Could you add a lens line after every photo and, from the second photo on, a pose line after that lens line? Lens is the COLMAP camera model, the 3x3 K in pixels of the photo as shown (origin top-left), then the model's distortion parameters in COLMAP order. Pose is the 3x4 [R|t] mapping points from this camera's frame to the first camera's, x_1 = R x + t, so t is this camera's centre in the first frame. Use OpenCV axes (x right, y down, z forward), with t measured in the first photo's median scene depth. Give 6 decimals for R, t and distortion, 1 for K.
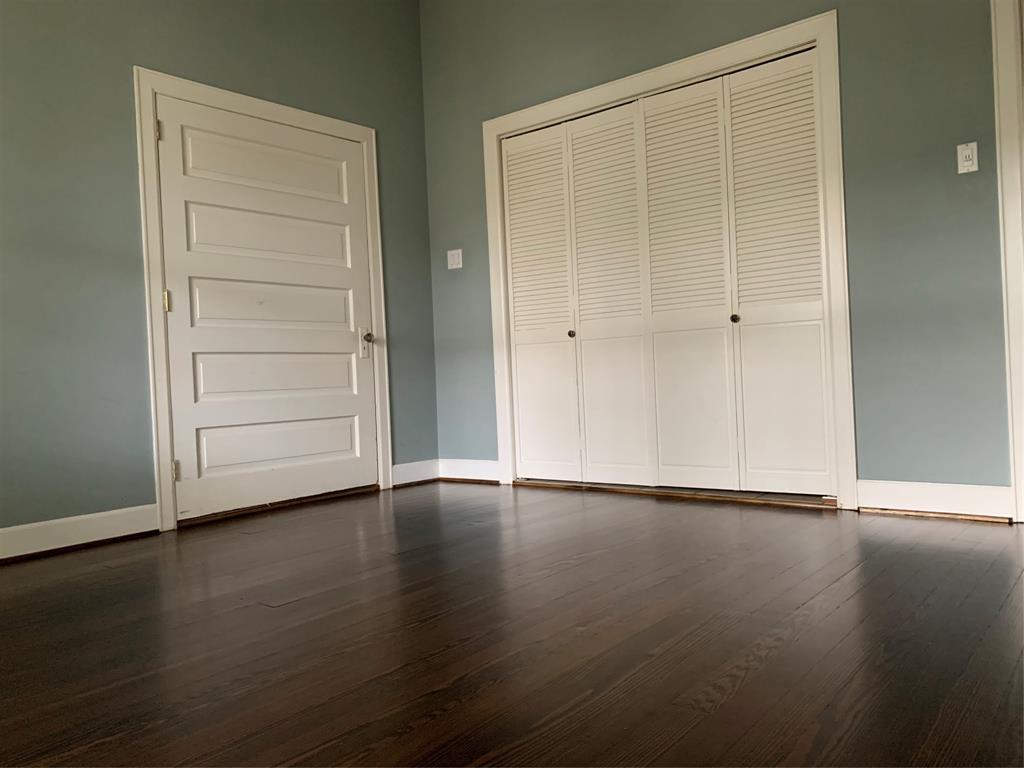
lens RADIAL K [[789.7, 0, 512.0], [0, 789.7, 384.0], [0, 0, 1]] dist [0.000733, -0.004915]
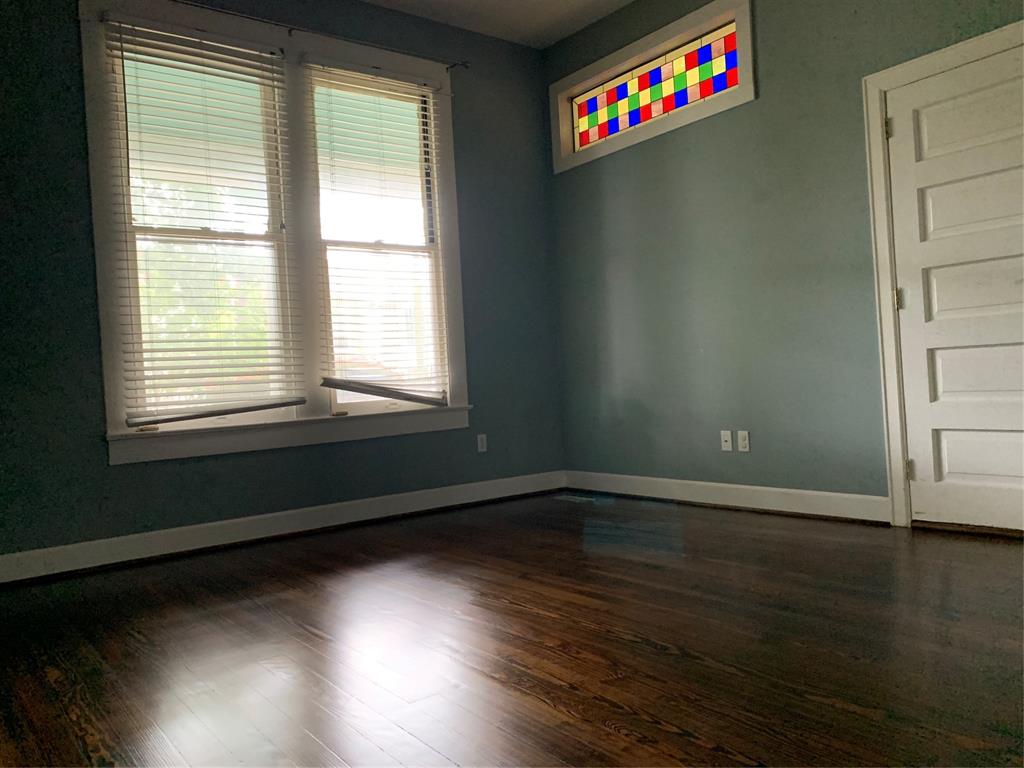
lens RADIAL K [[789.7, 0, 512.0], [0, 789.7, 384.0], [0, 0, 1]] dist [0.000733, -0.004915]
pose [[-0.220738, 0.058336, -0.973587, 0.641723], [0.058760, 0.997192, 0.046428, -0.072430], [0.973562, -0.046959, -0.223546, 0.736488]]
